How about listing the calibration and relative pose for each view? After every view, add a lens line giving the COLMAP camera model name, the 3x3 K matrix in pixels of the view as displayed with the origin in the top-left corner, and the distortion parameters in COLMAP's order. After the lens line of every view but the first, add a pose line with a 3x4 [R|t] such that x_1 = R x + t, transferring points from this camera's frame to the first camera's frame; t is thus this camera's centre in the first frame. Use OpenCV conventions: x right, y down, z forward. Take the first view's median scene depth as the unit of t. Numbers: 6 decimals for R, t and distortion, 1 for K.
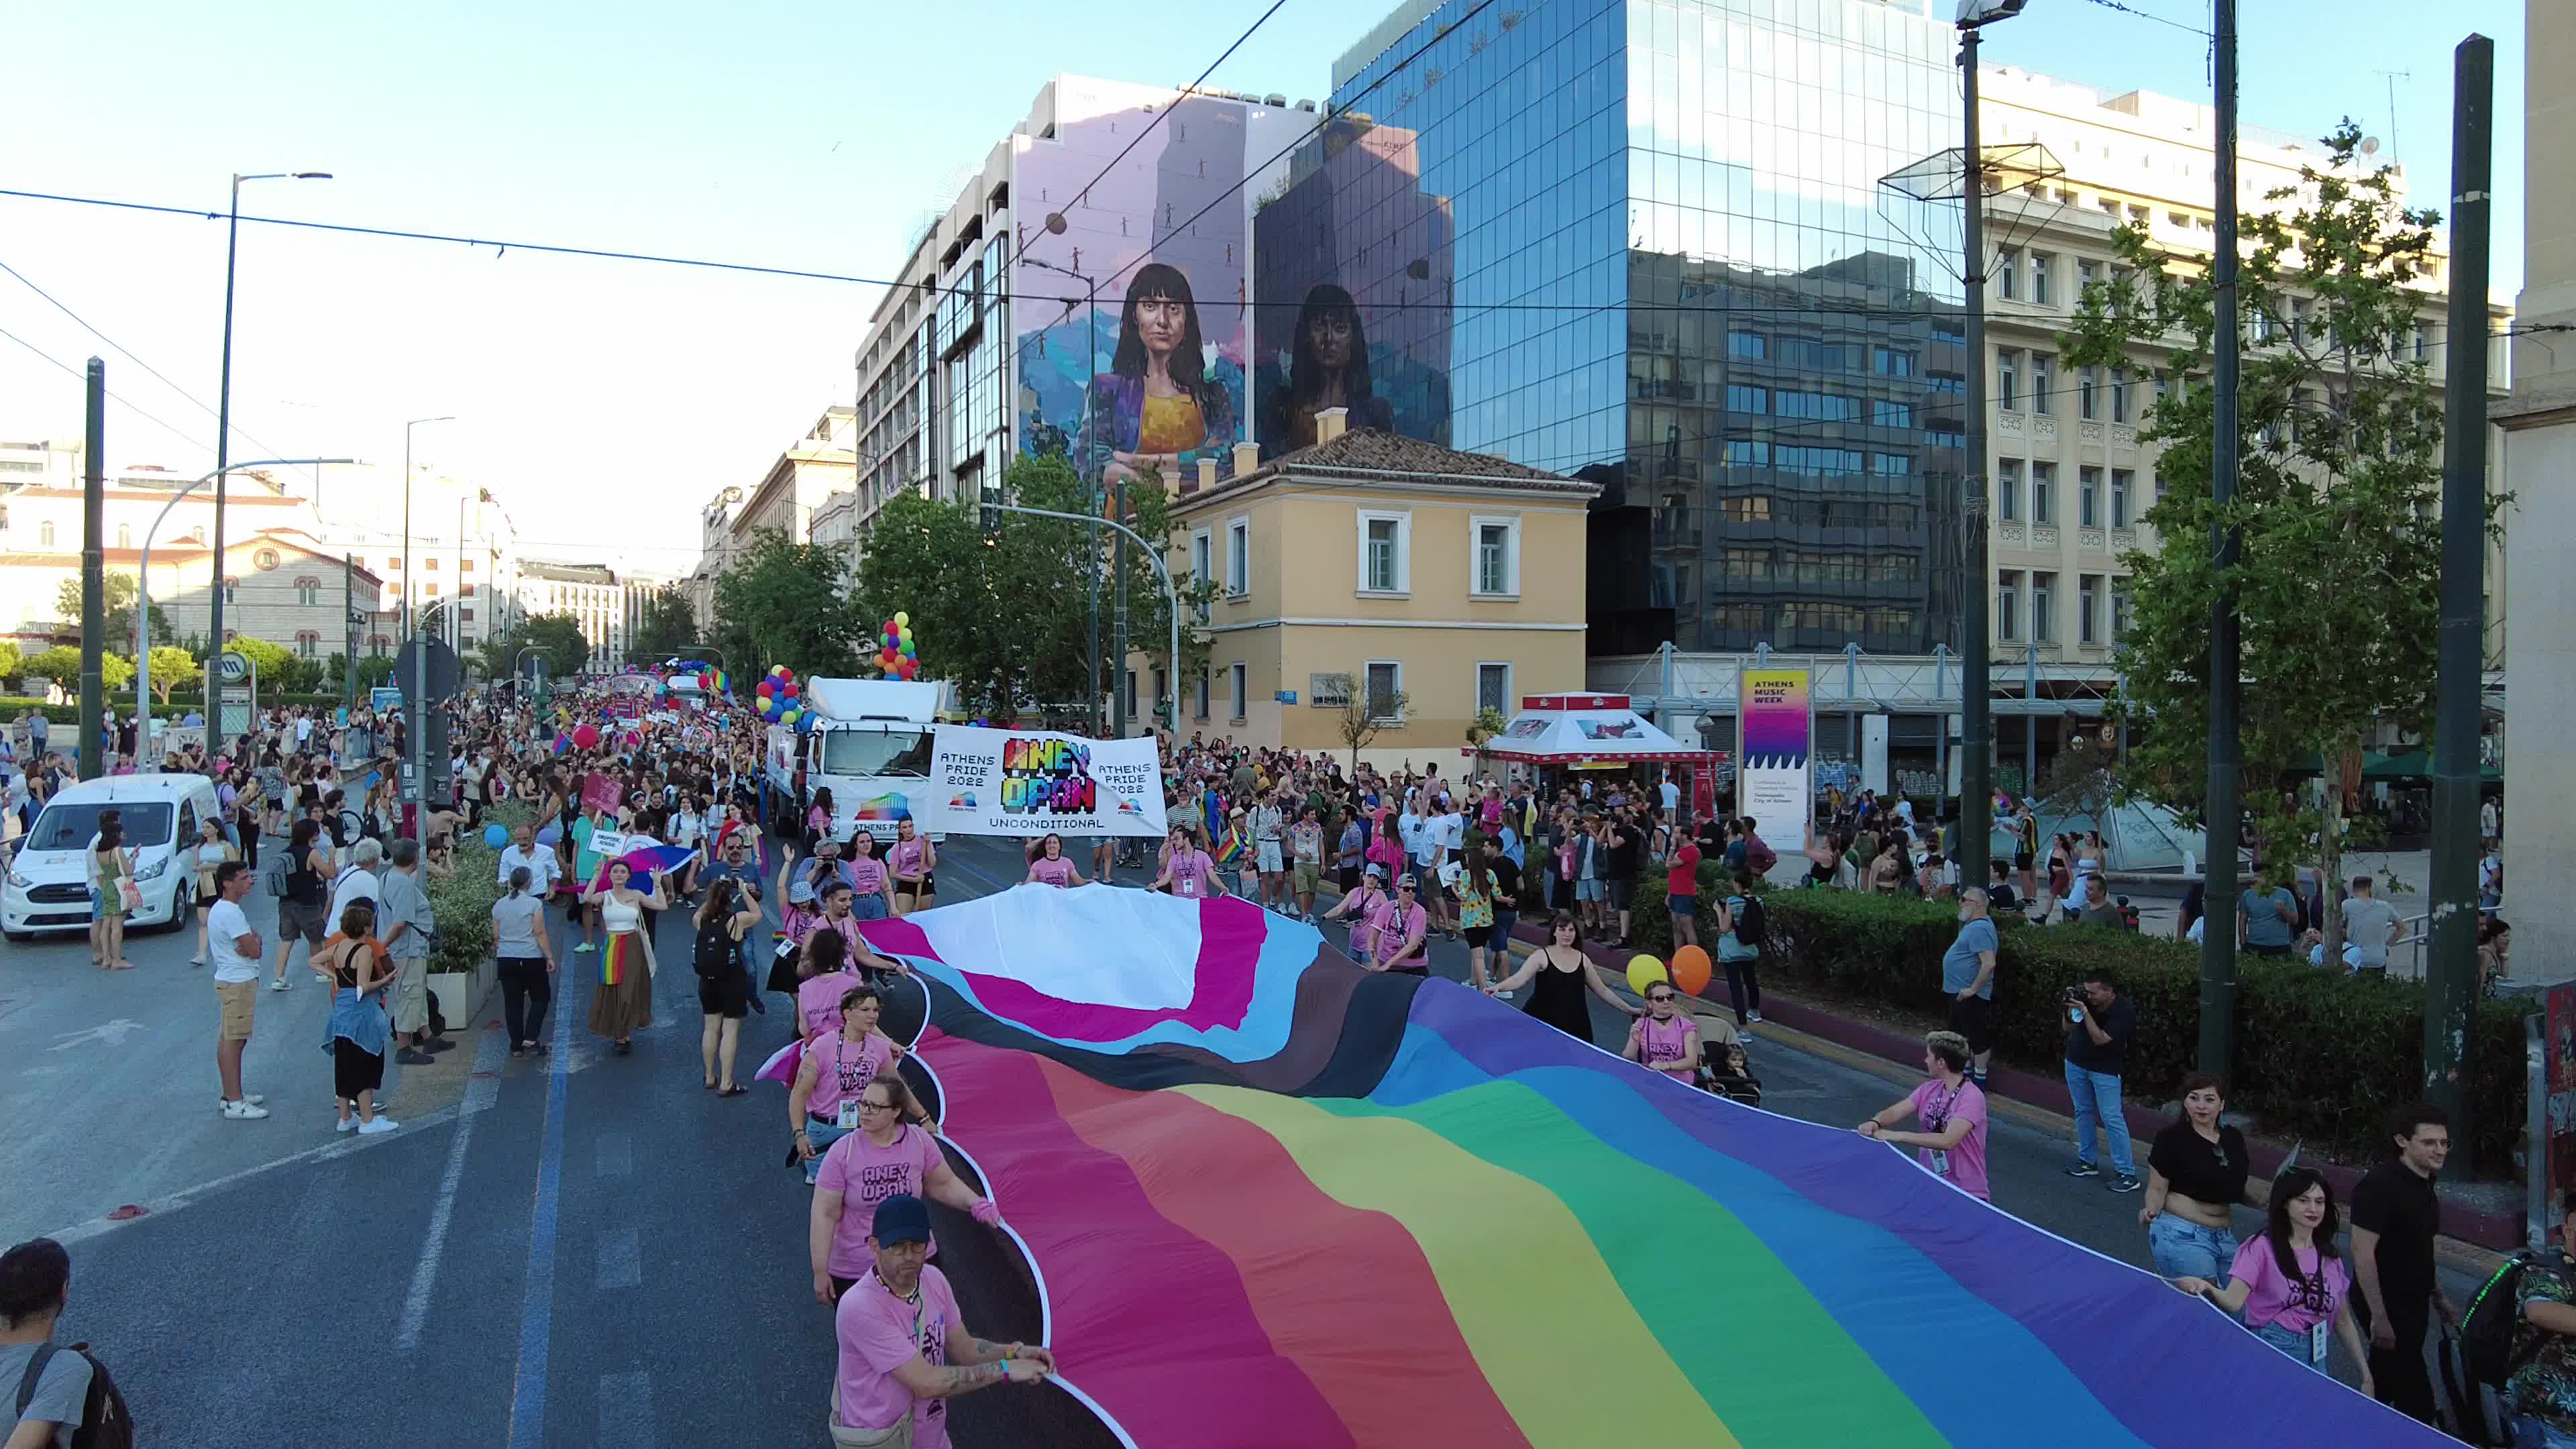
lens RADIAL K [[1550.2, 0, 1292.9], [0, 1550.2, 726.5], [0, 0, 1]] dist [-0.071600, 0.034515]
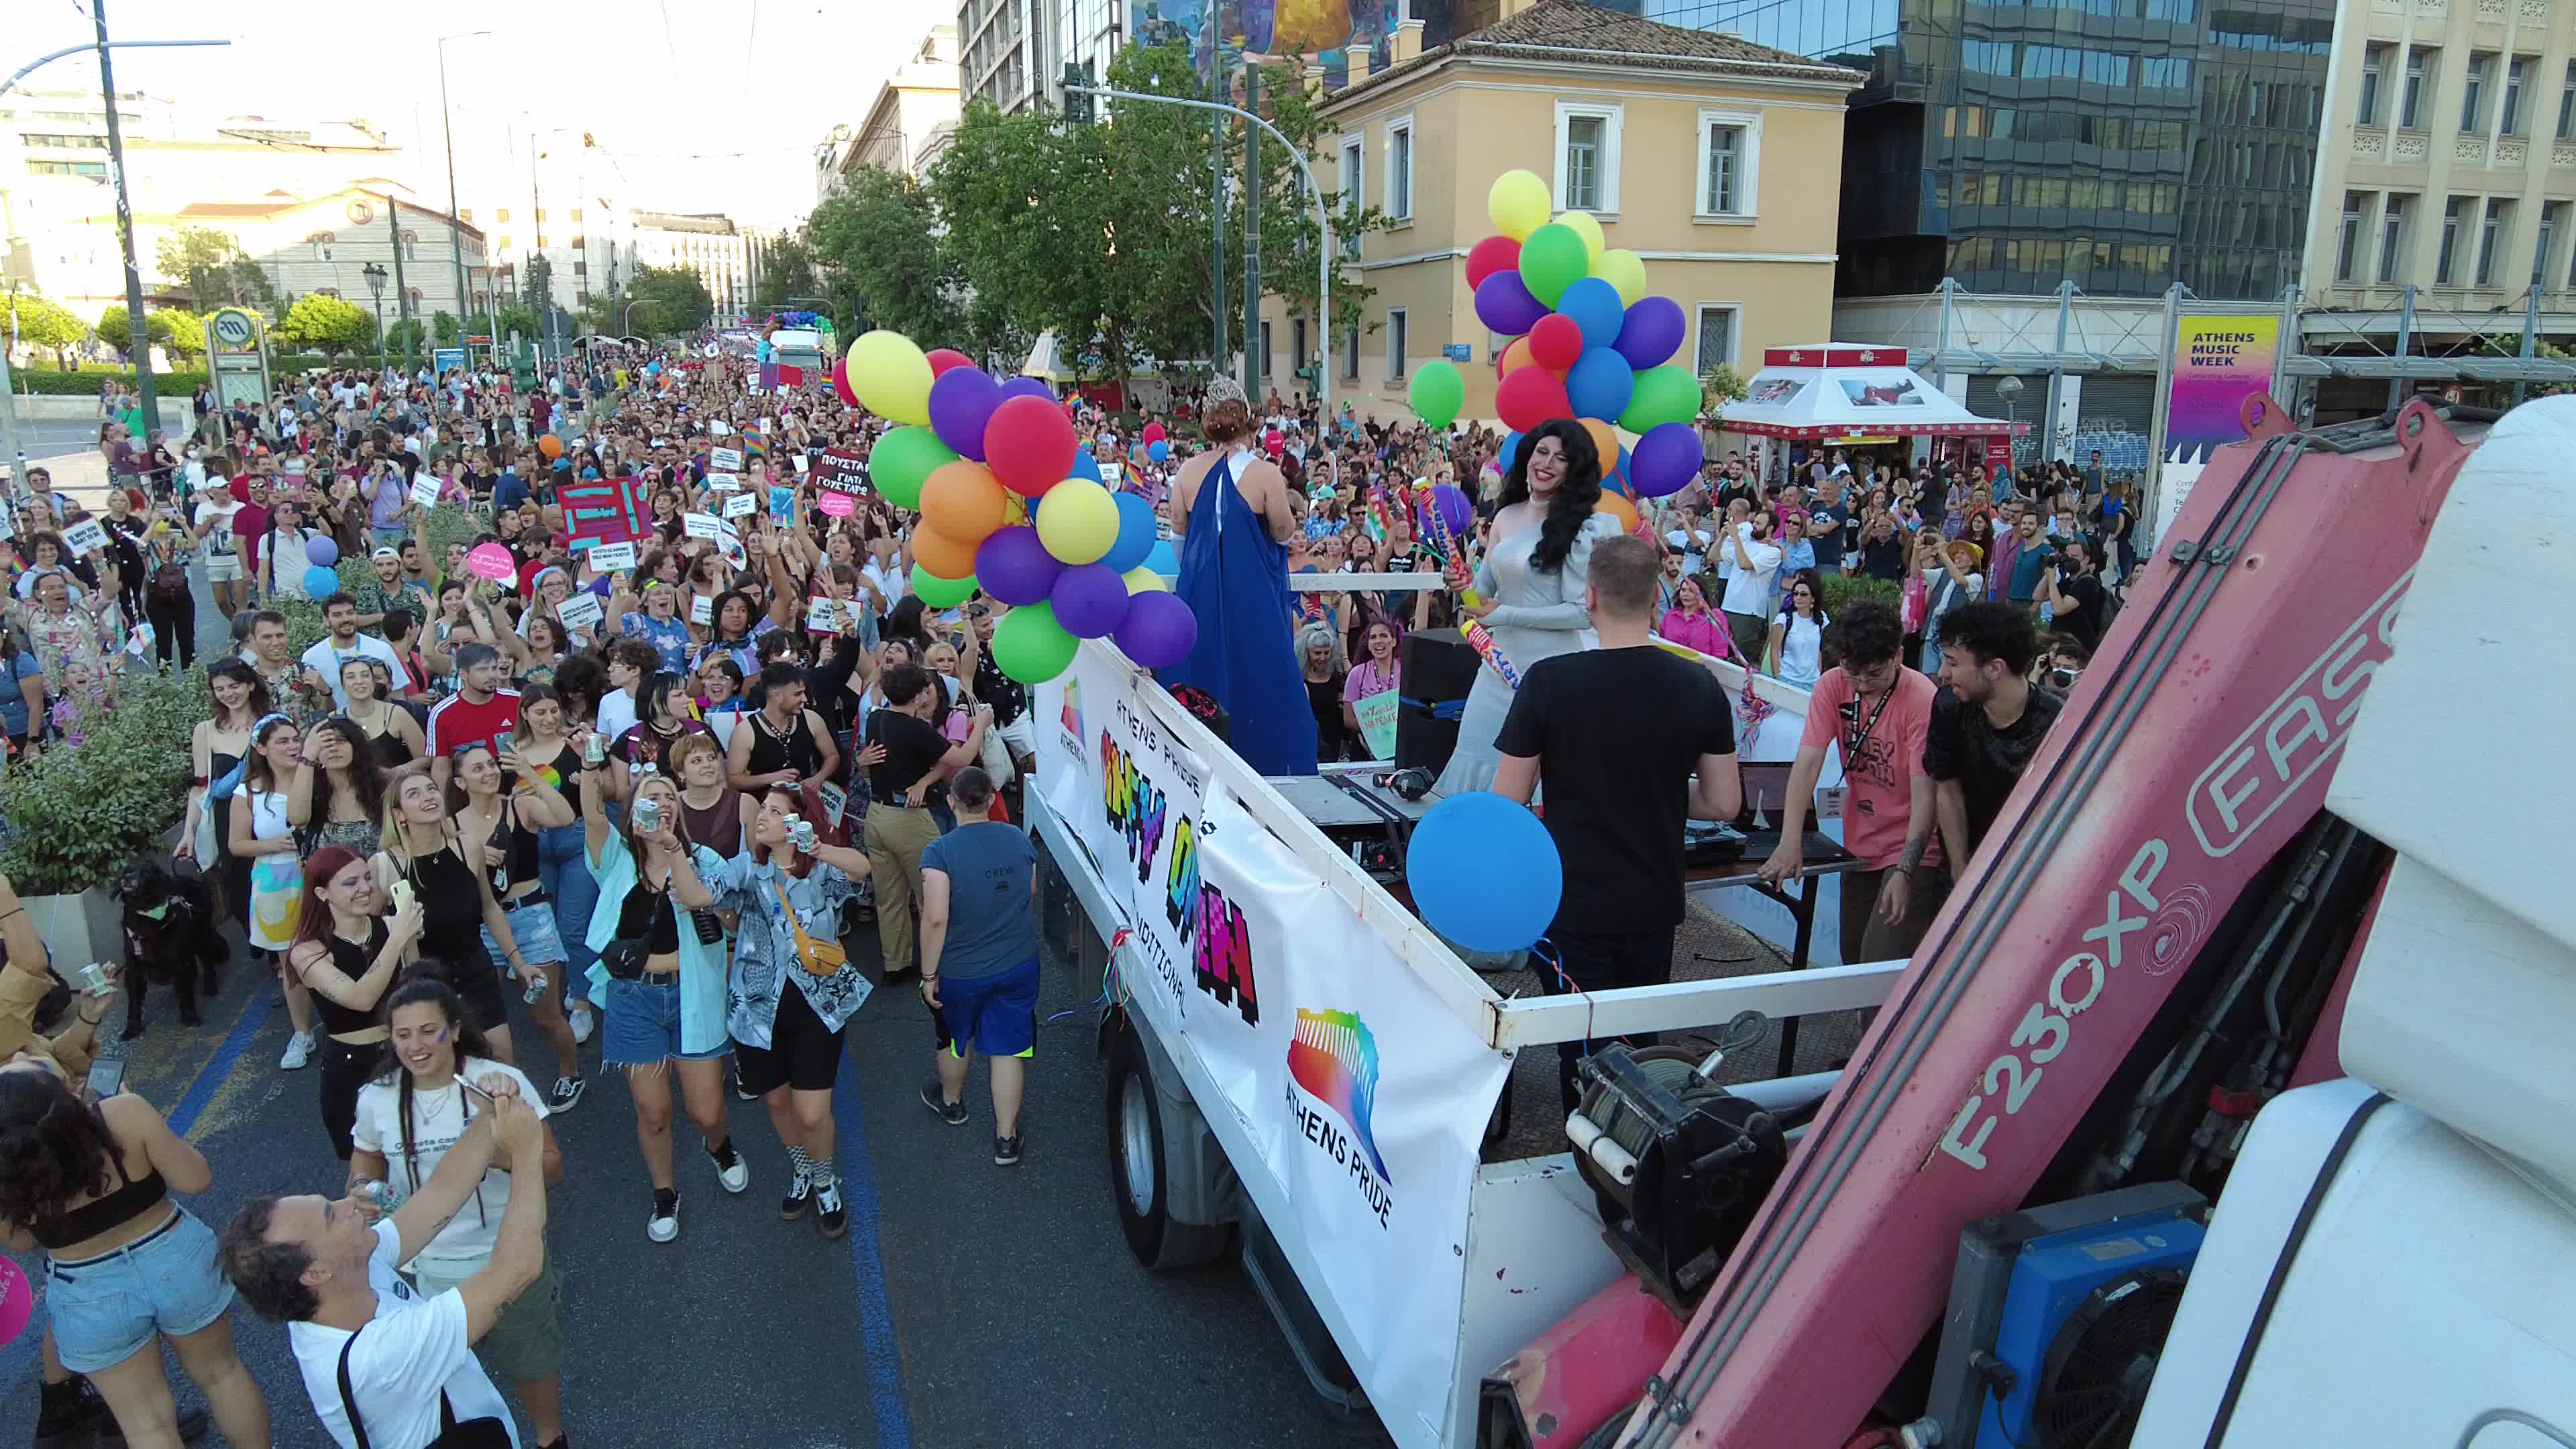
lens RADIAL K [[1550.2, 0, 1292.9], [0, 1550.2, 726.5], [0, 0, 1]] dist [-0.071600, 0.034515]
pose [[0.996244, 0.016702, -0.084959, -0.014526], [0.002399, 0.975519, 0.219902, -0.003283], [0.086552, -0.219280, 0.971815, 0.135141]]
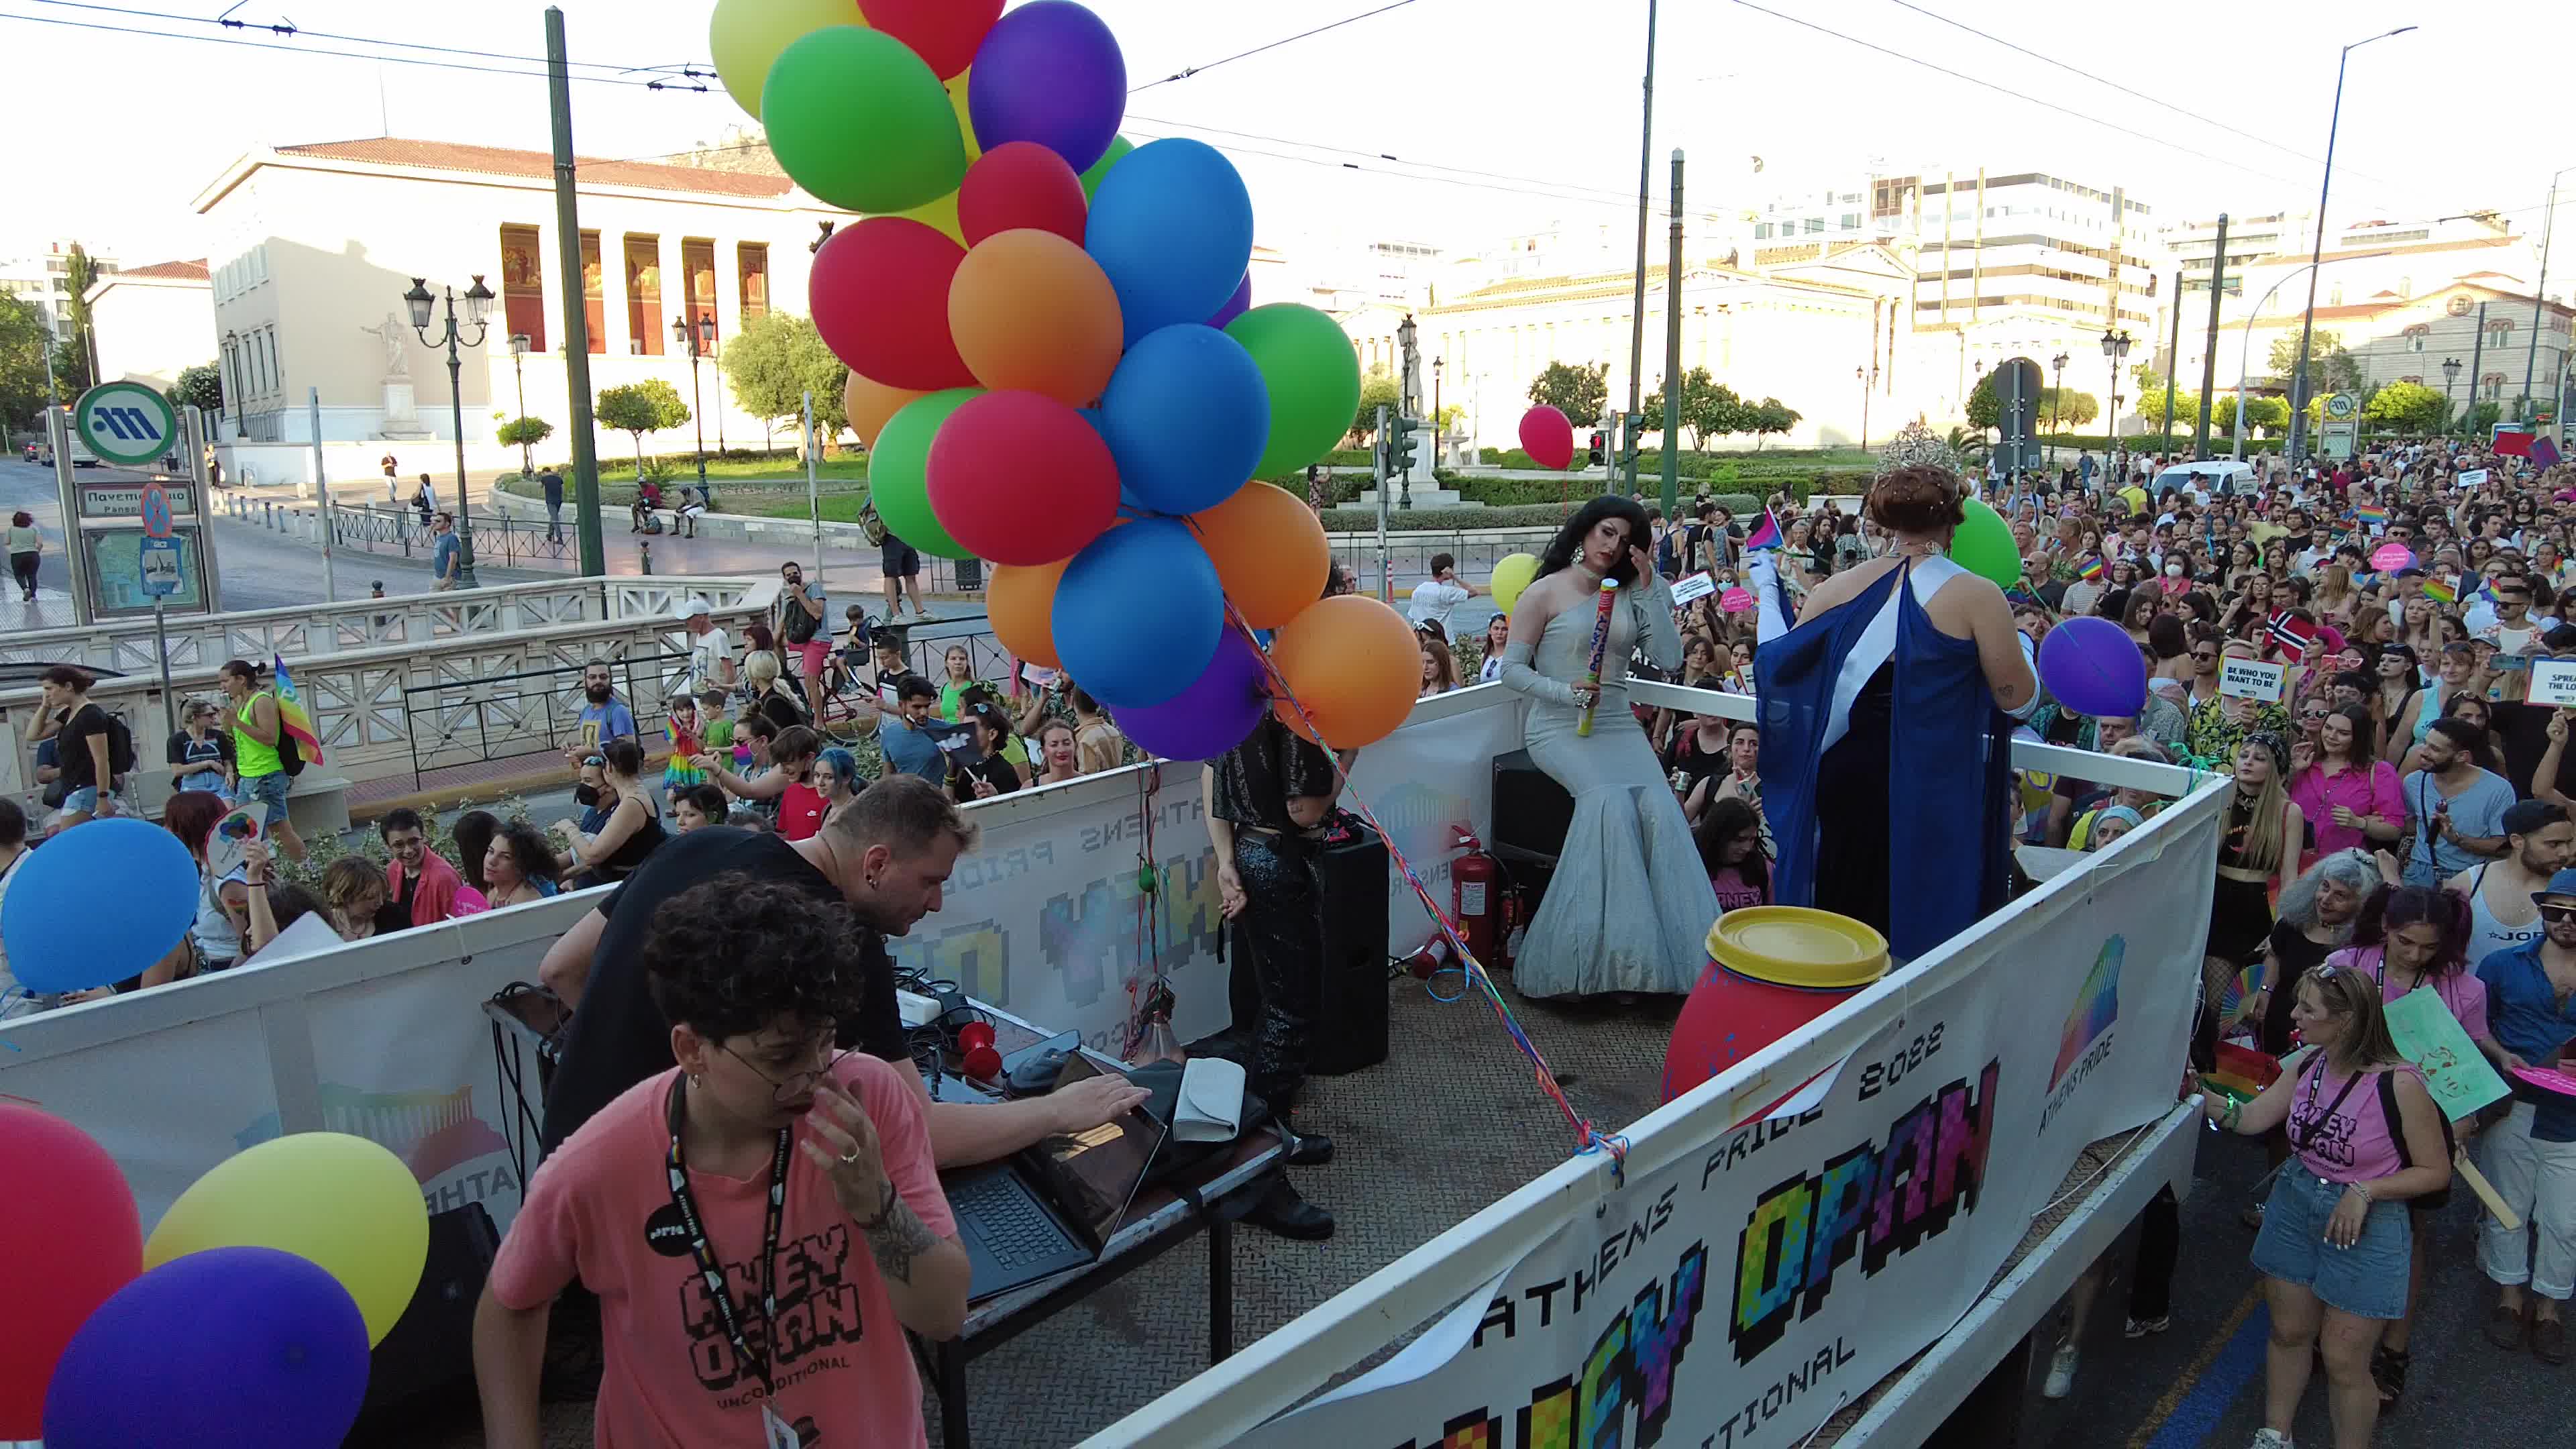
lens RADIAL K [[1550.2, 0, 1292.9], [0, 1550.2, 726.5], [0, 0, 1]] dist [-0.071600, 0.034515]
pose [[0.300834, 0.162774, -0.939683, 0.251803], [-0.007198, 0.985686, 0.168438, 0.018970], [0.953649, -0.043908, 0.297699, -0.230158]]
